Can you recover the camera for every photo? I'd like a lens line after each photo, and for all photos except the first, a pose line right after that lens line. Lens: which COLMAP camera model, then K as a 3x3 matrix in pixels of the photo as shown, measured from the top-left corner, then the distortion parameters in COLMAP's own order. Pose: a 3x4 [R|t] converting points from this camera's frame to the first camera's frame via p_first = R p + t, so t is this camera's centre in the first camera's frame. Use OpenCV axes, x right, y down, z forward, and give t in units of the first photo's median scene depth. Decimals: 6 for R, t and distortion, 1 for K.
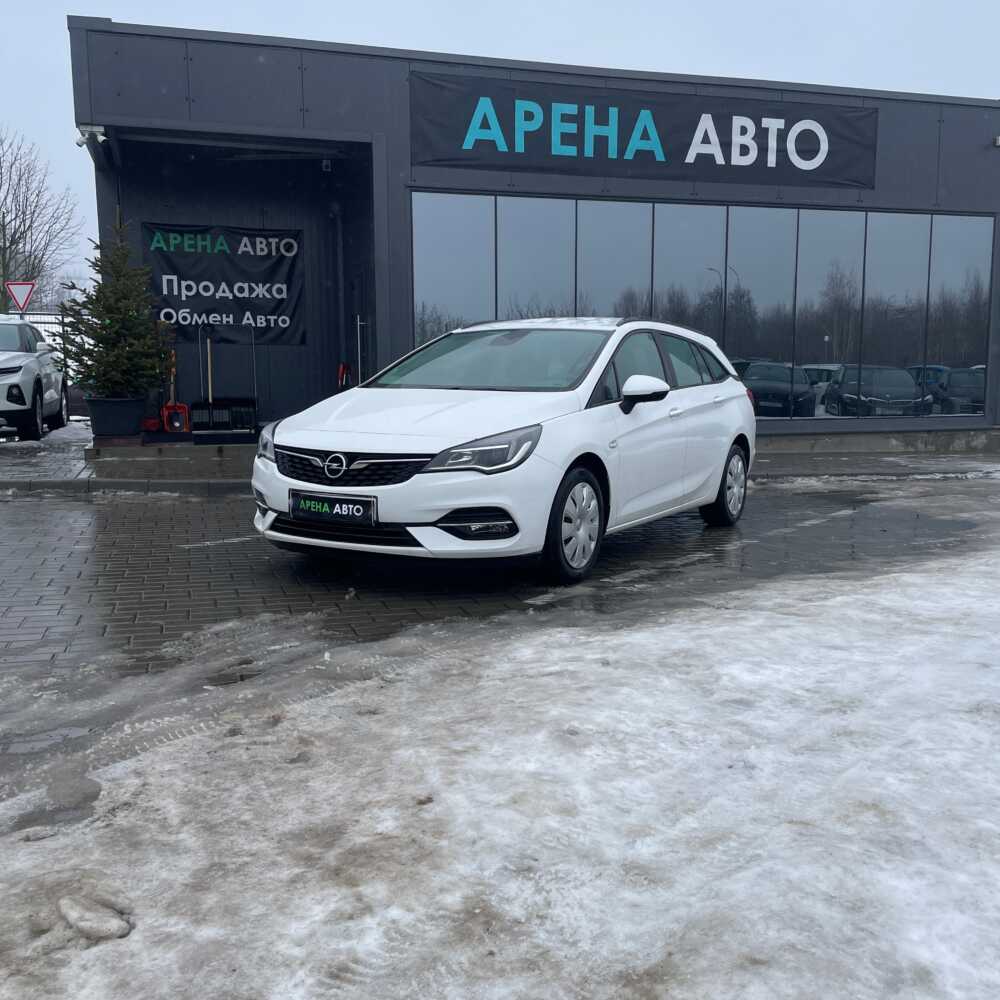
lens RADIAL K [[1033.3, 0, 500.0], [0, 1033.3, 500.0], [0, 0, 1]] dist [0.098233, -0.149956]
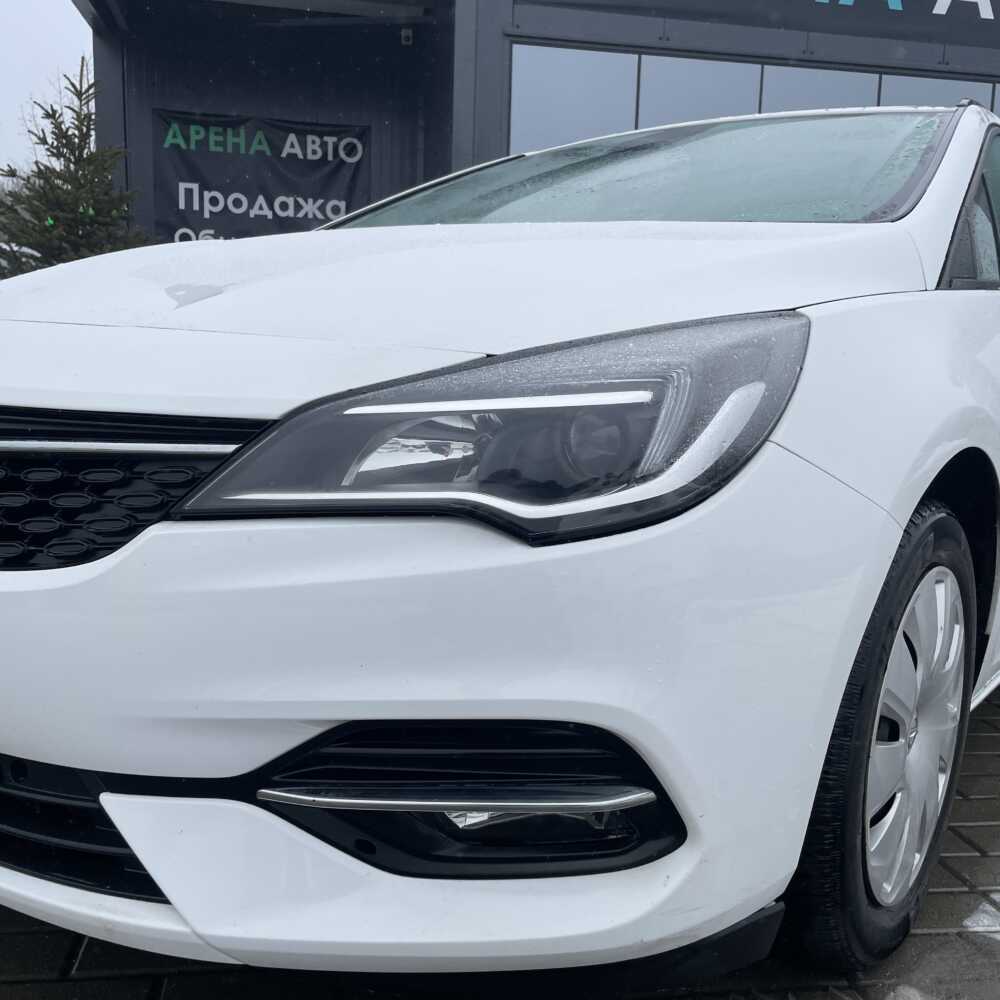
lens RADIAL K [[1009.7, 0, 513.2], [0, 1009.7, 500.0], [0, 0, 1]] dist [0.087431, -0.129363]
pose [[0.992674, 0.049380, -0.110273, 0.001696], [-0.048097, 0.998741, 0.014263, -0.014467], [0.110838, -0.008855, 0.993799, 0.339417]]
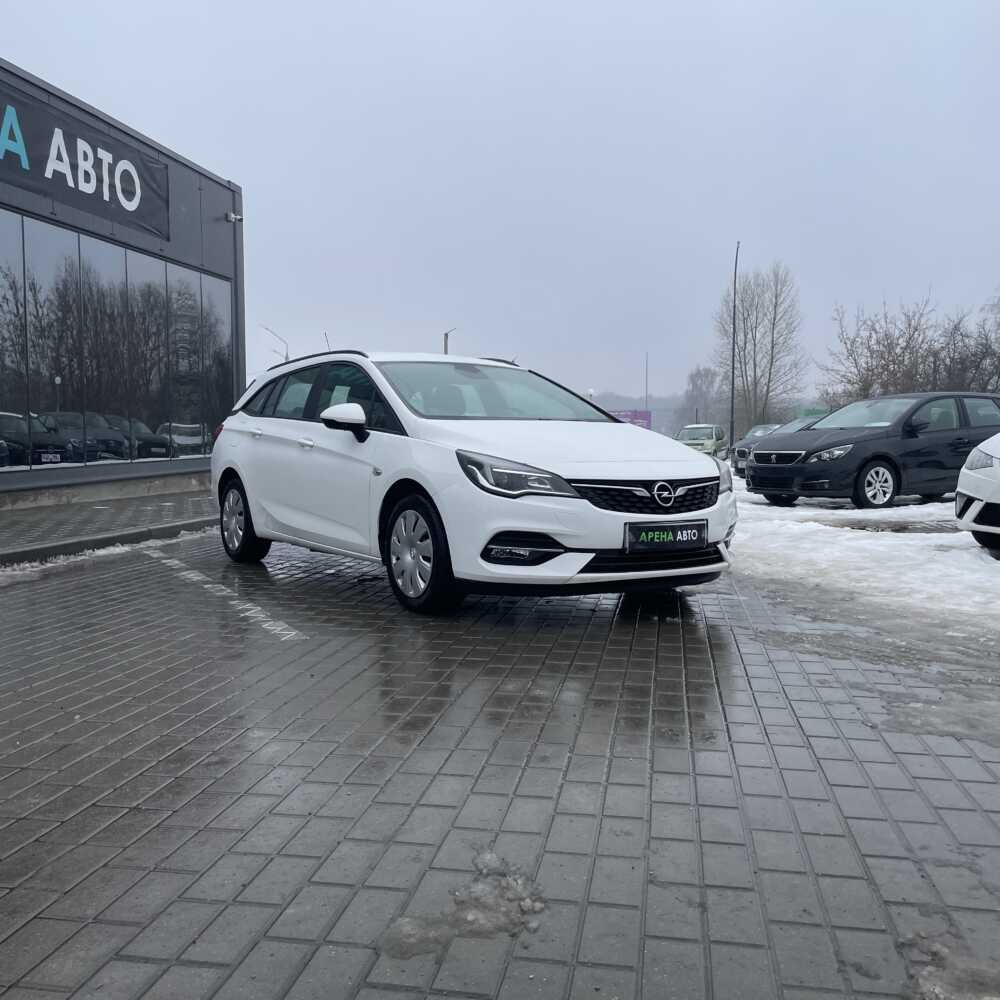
lens RADIAL K [[1009.7, 0, 513.2], [0, 1009.7, 500.0], [0, 0, 1]] dist [0.087431, -0.129363]
pose [[0.429519, -0.062107, 0.900919, -0.469320], [0.104482, 0.994350, 0.018735, -0.025921], [-0.896993, 0.086083, 0.433582, 0.301330]]
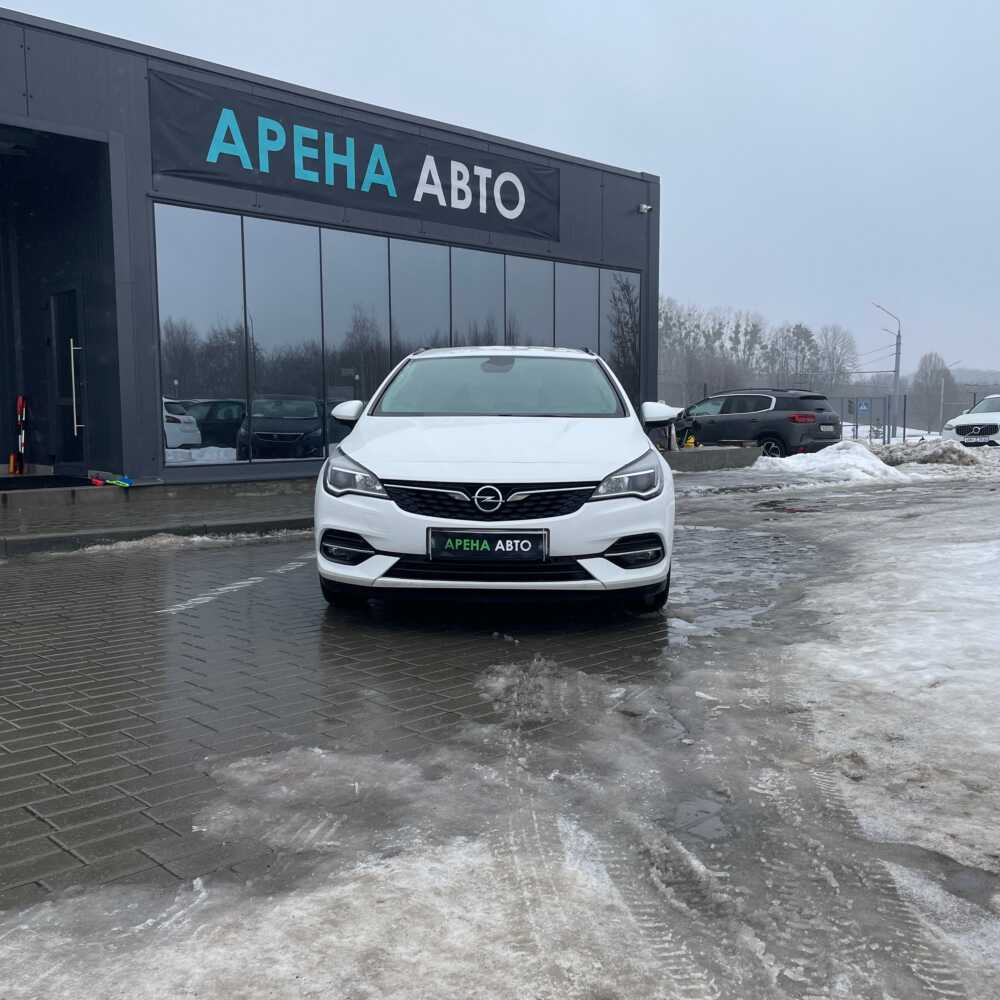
lens RADIAL K [[1033.3, 0, 500.0], [0, 1033.3, 500.0], [0, 0, 1]] dist [0.098233, -0.149956]
pose [[0.882269, -0.042779, 0.468798, -0.245392], [0.060022, 0.997957, -0.021894, -0.004900], [-0.466904, 0.047454, 0.883034, 0.081967]]
